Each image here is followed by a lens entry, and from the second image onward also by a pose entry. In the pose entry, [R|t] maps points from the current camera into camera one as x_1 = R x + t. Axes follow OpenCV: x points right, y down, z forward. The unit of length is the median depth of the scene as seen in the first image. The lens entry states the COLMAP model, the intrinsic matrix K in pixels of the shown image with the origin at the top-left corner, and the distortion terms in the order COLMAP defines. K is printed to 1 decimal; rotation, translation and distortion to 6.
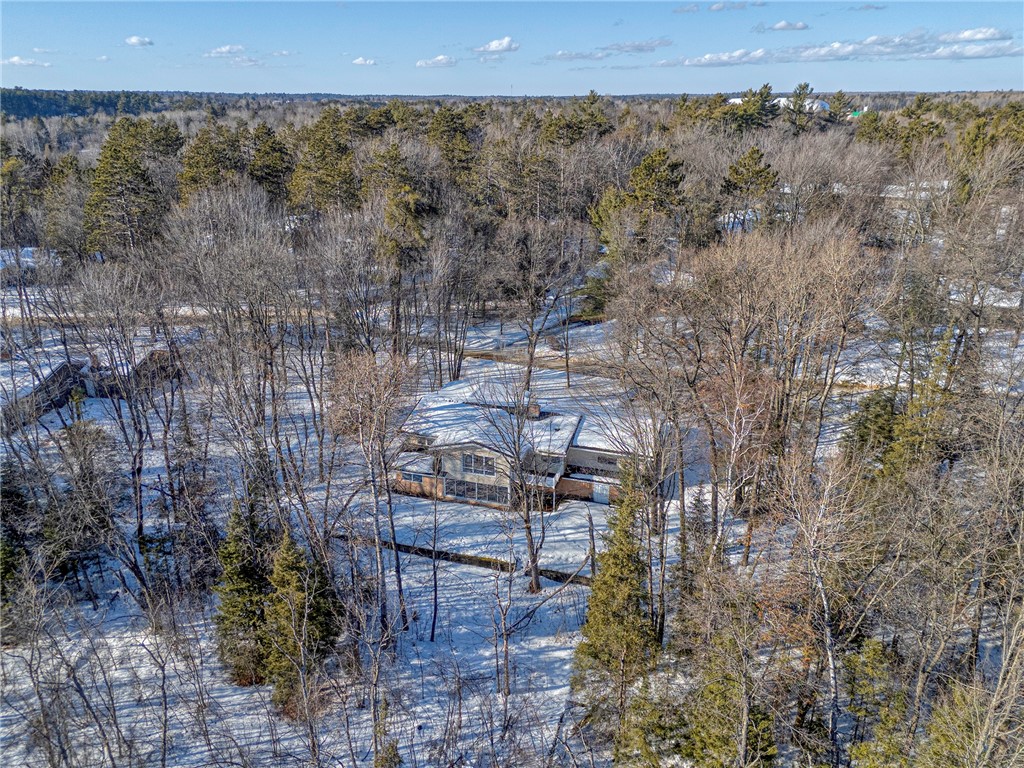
lens RADIAL K [[755.4, 0, 519.4], [0, 755.4, 382.2], [0, 0, 1]] dist [-0.001659, -0.007922]
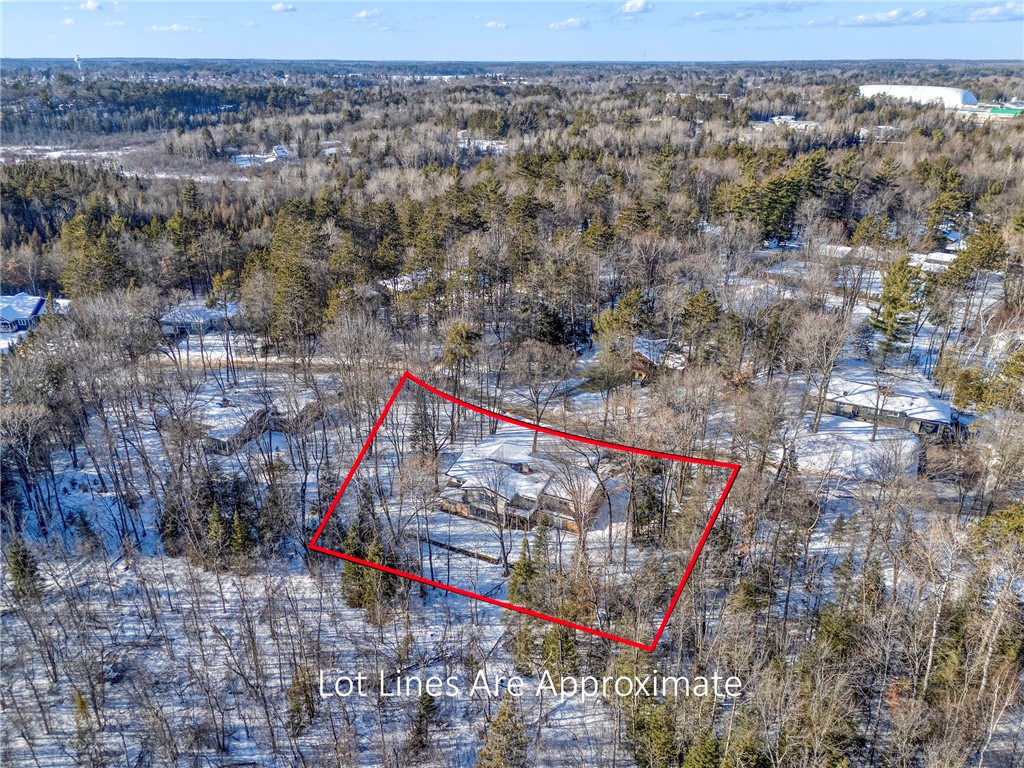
lens RADIAL K [[755.4, 0, 508.5], [0, 755.4, 384.0], [0, 0, 1]] dist [-0.001659, -0.007922]
pose [[0.985307, 0.060362, -0.159768, 0.309589], [-0.054014, 0.997580, 0.043785, -0.285426], [0.162024, -0.034512, 0.986183, -0.843419]]
